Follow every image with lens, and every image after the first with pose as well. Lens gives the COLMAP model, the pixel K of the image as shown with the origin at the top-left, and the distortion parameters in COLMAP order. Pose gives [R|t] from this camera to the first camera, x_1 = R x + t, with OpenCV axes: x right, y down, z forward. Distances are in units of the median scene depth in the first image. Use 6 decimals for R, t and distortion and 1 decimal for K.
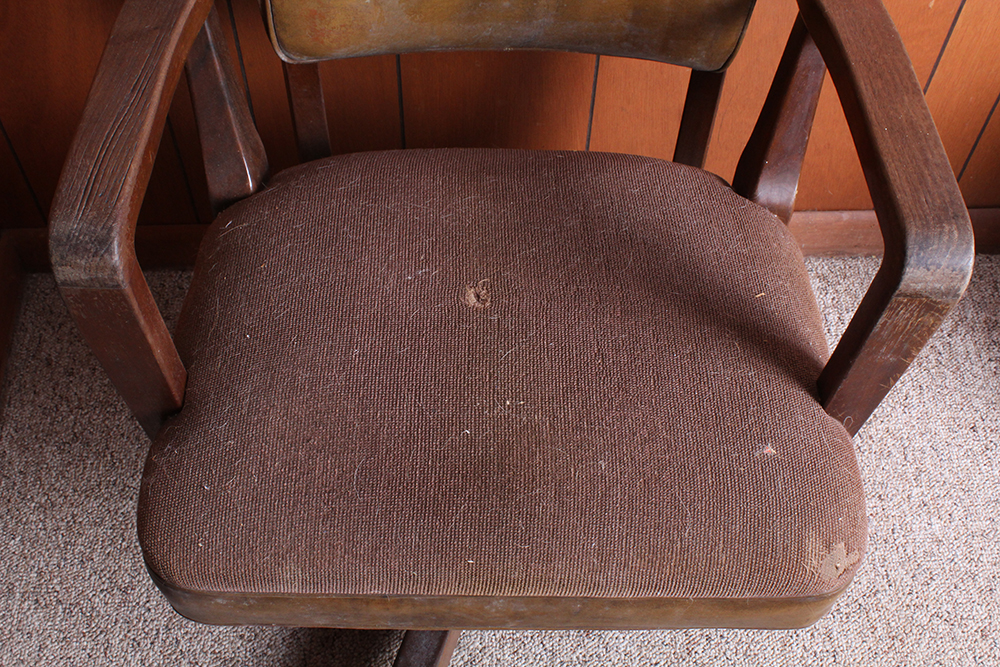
lens RADIAL K [[1139.4, 0, 499.2], [0, 1139.4, 340.5], [0, 0, 1]] dist [-0.061226, 0.000000]
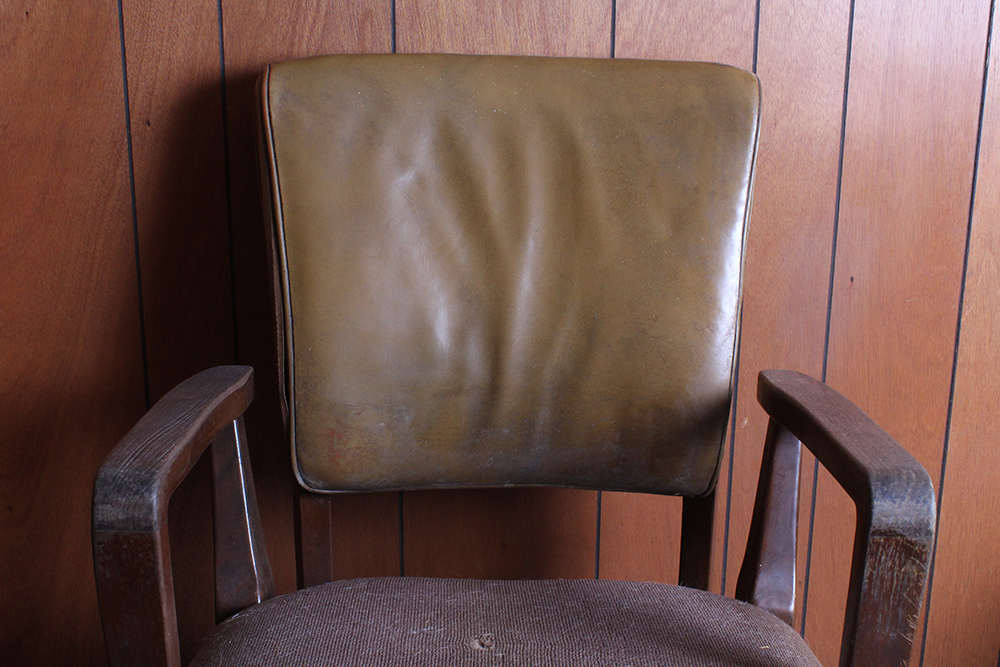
lens RADIAL K [[1329.2, 0, 504.0], [0, 1329.2, 329.9], [0, 0, 1]] dist [-0.057163, 0.000000]
pose [[0.999835, -0.016668, 0.007196, -0.003137], [0.017453, 0.773271, -0.633835, 0.460434], [0.005000, 0.633856, 0.773435, -0.073063]]
